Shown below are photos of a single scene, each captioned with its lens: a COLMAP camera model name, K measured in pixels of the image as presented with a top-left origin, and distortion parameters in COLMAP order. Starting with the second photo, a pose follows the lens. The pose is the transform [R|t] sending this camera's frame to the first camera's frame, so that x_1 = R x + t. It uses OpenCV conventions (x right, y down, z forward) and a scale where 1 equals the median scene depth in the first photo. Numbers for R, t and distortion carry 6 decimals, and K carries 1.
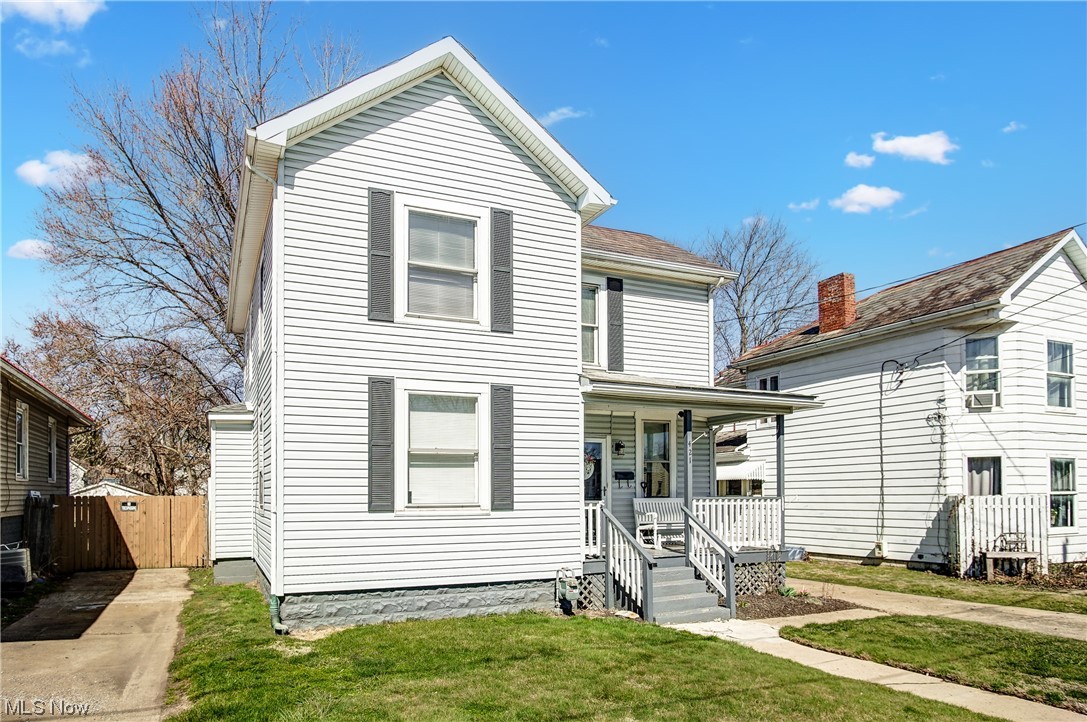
lens RADIAL K [[603.3, 0, 461.3], [0, 603.3, 484.0], [0, 0, 1]] dist [-0.016406, 0.000268]
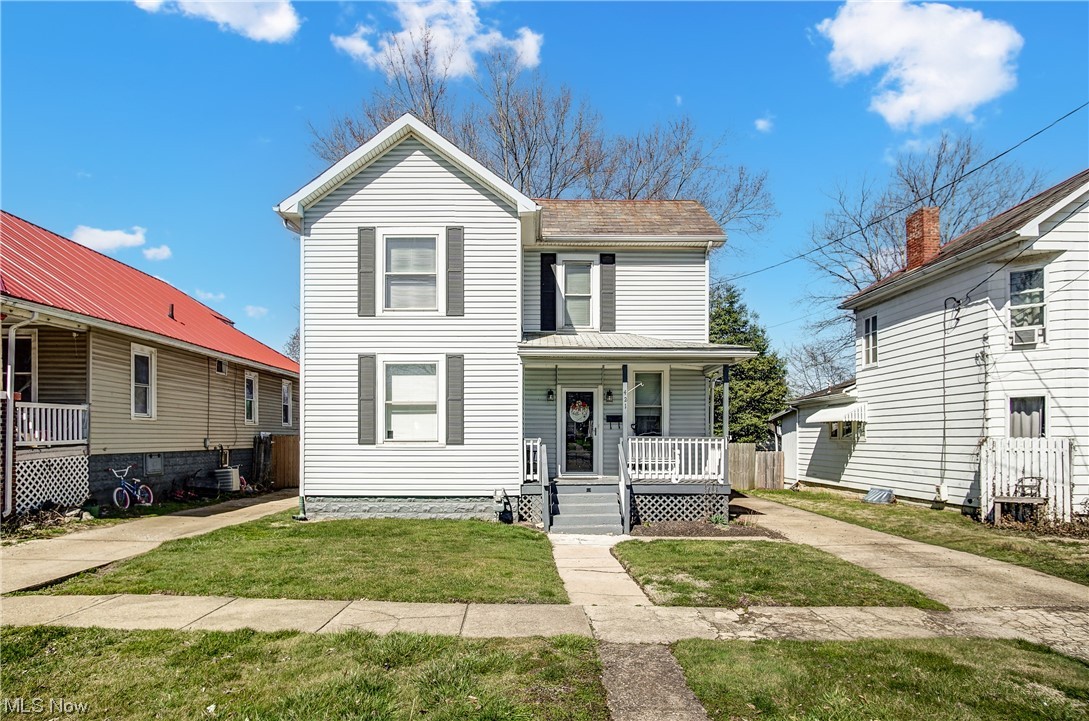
lens RADIAL K [[595.4, 0, 542.6], [0, 595.4, 438.3], [0, 0, 1]] dist [-0.021071, 0.000464]
pose [[0.936728, 0.006842, -0.349992, 0.548370], [0.000291, 0.999793, 0.020324, 0.000792], [0.350059, -0.019140, 0.936532, -0.157829]]
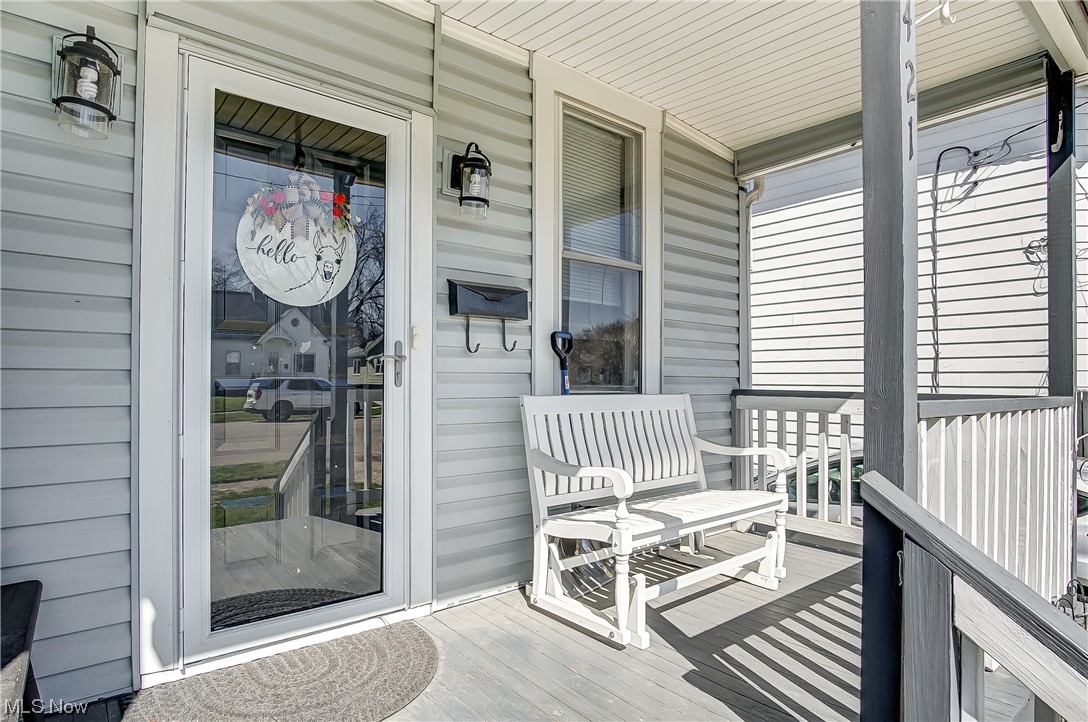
lens RADIAL K [[621.9, 0, 565.7], [0, 621.9, 374.1], [0, 0, 1]] dist [-0.028654, 0.001457]
pose [[0.925622, 0.012610, 0.378238, 0.206553], [-0.013286, 0.999911, -0.000822, 0.014757], [-0.378215, -0.004264, 0.925708, 0.760267]]
